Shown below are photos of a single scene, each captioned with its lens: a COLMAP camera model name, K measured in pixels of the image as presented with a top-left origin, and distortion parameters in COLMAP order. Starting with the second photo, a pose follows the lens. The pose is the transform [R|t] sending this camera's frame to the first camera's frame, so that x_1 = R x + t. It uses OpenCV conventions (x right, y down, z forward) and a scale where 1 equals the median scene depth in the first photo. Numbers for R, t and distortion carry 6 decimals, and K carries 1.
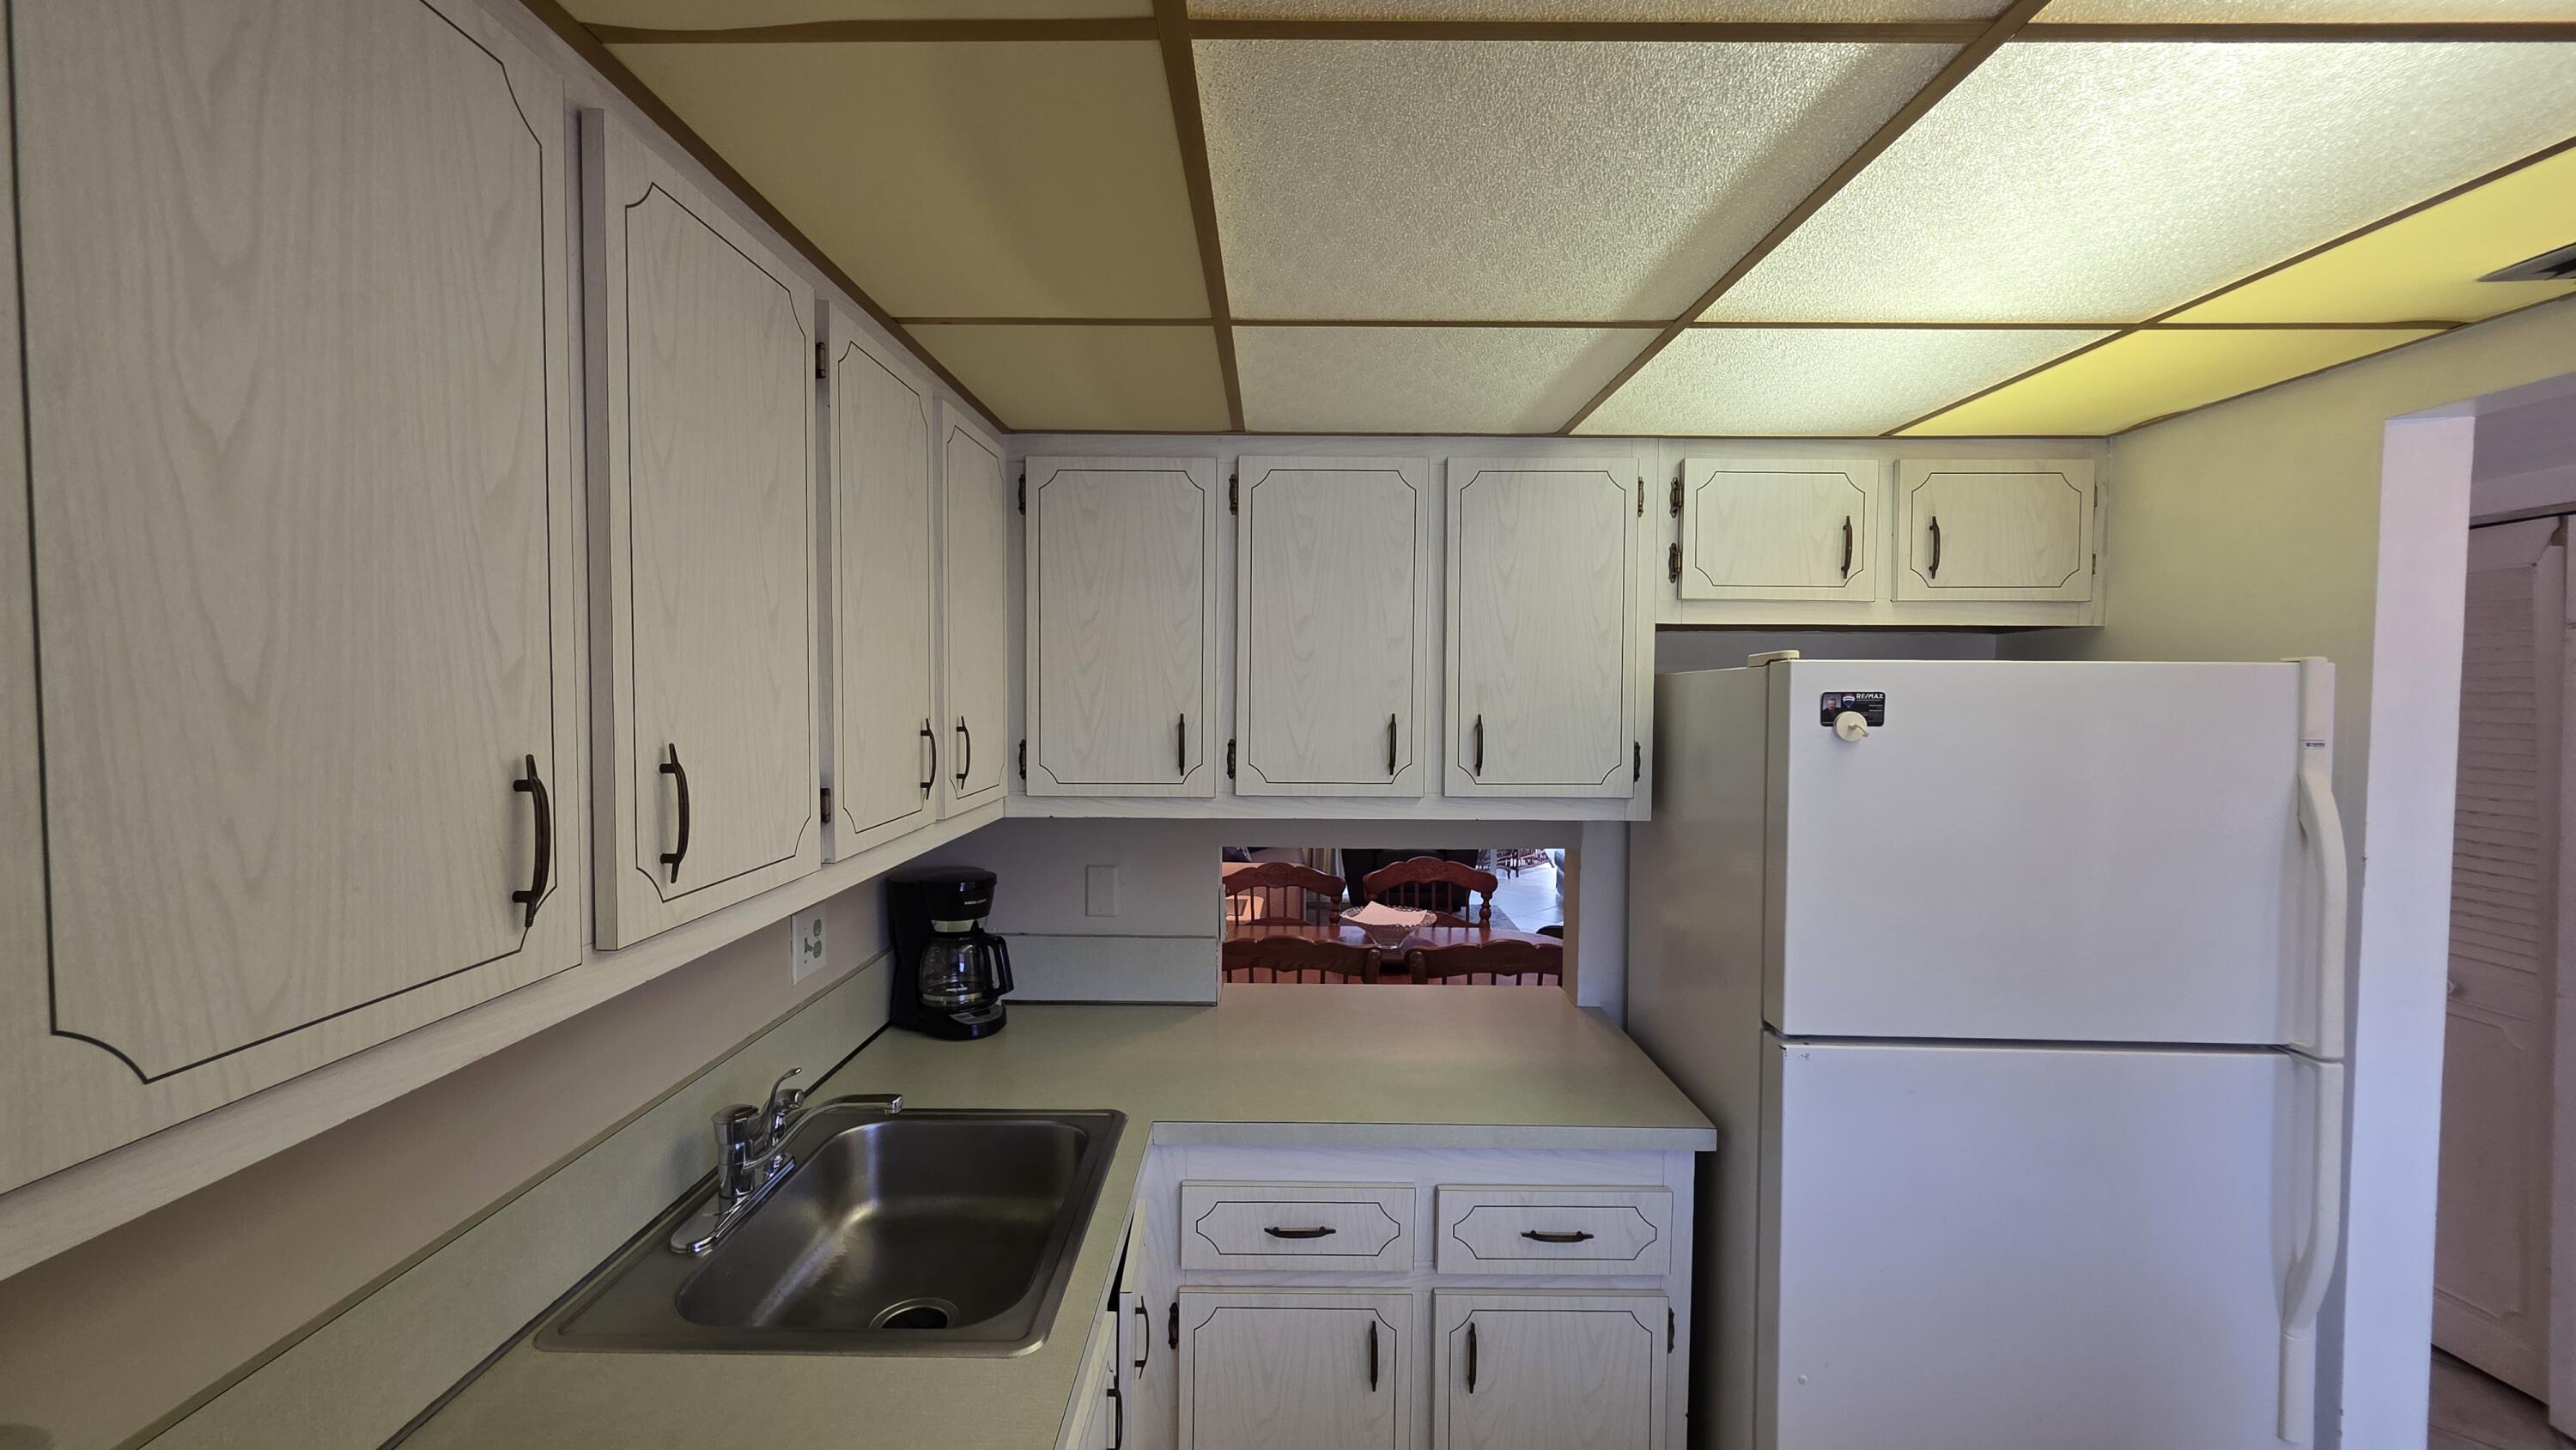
lens RADIAL K [[1032.1, 0, 1268.9], [0, 1032.1, 721.6], [0, 0, 1]] dist [-0.000992, 0.000893]
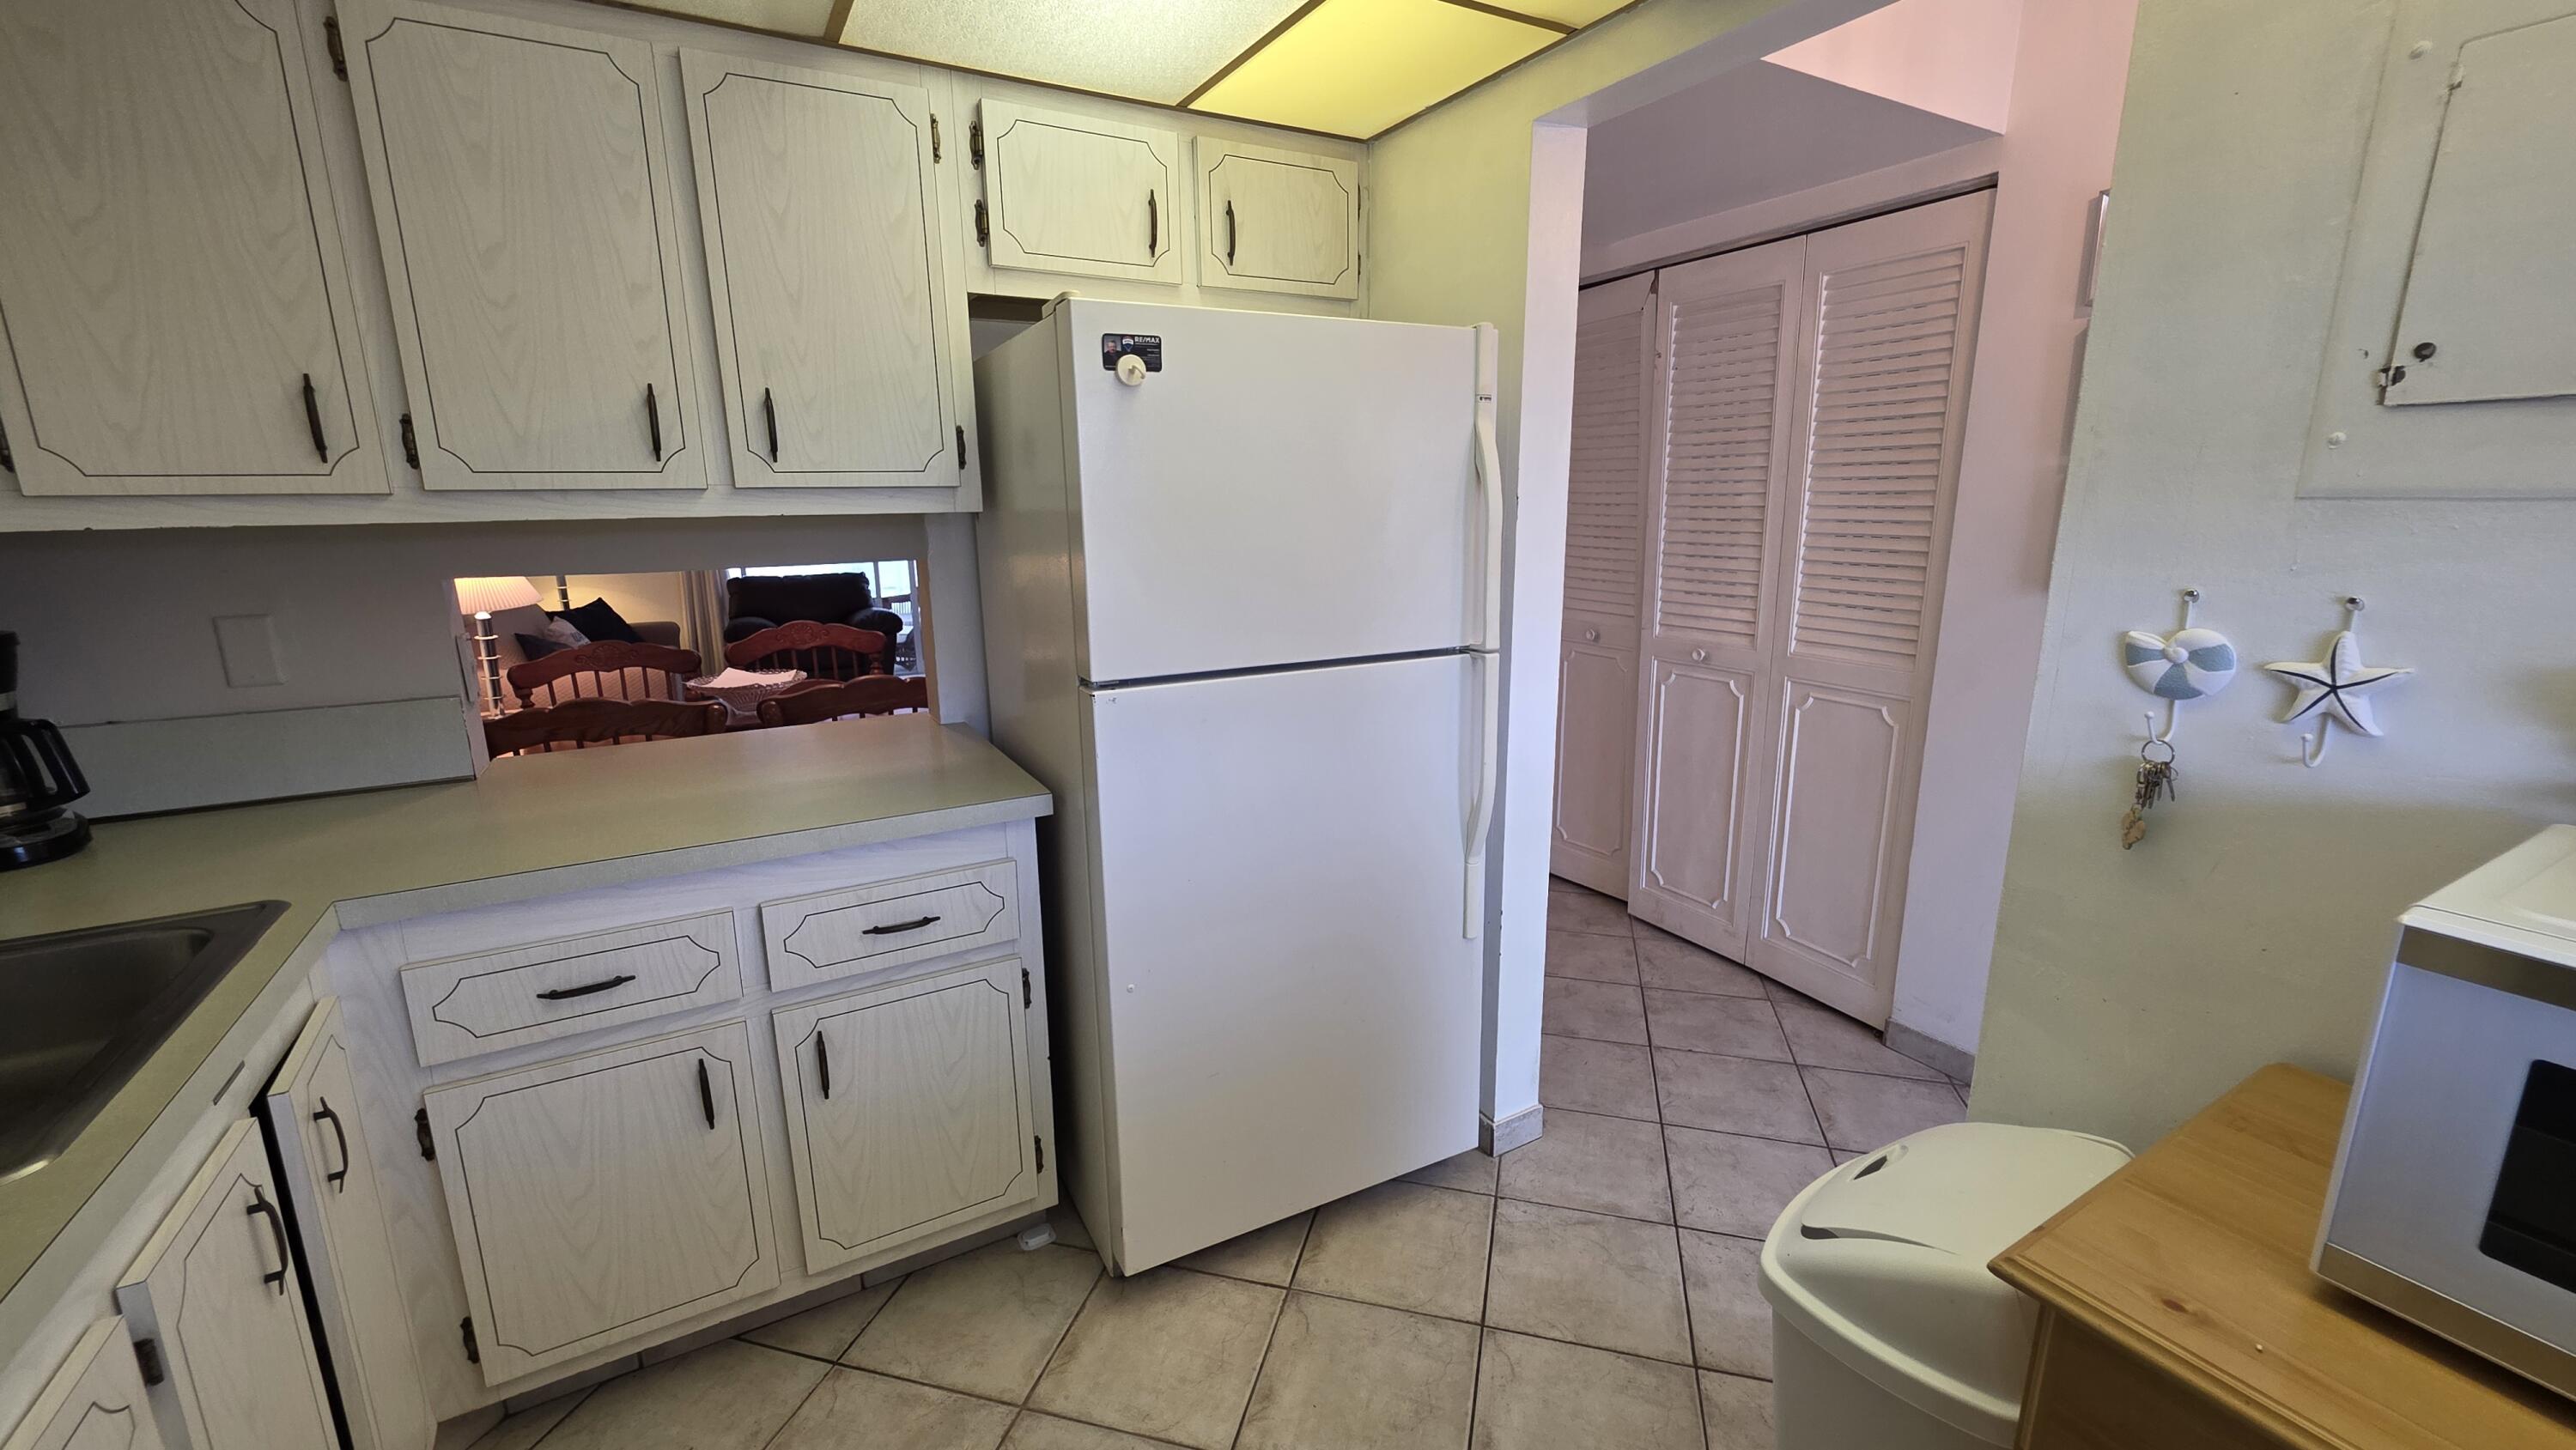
lens RADIAL K [[1032.1, 0, 1287.8], [0, 1032.1, 736.5], [0, 0, 1]] dist [-0.000992, 0.000893]
pose [[0.863653, -0.131476, 0.486638, 0.140610], [0.036683, 0.979220, 0.199455, 0.139260], [-0.502750, -0.154409, 0.850530, 0.012955]]
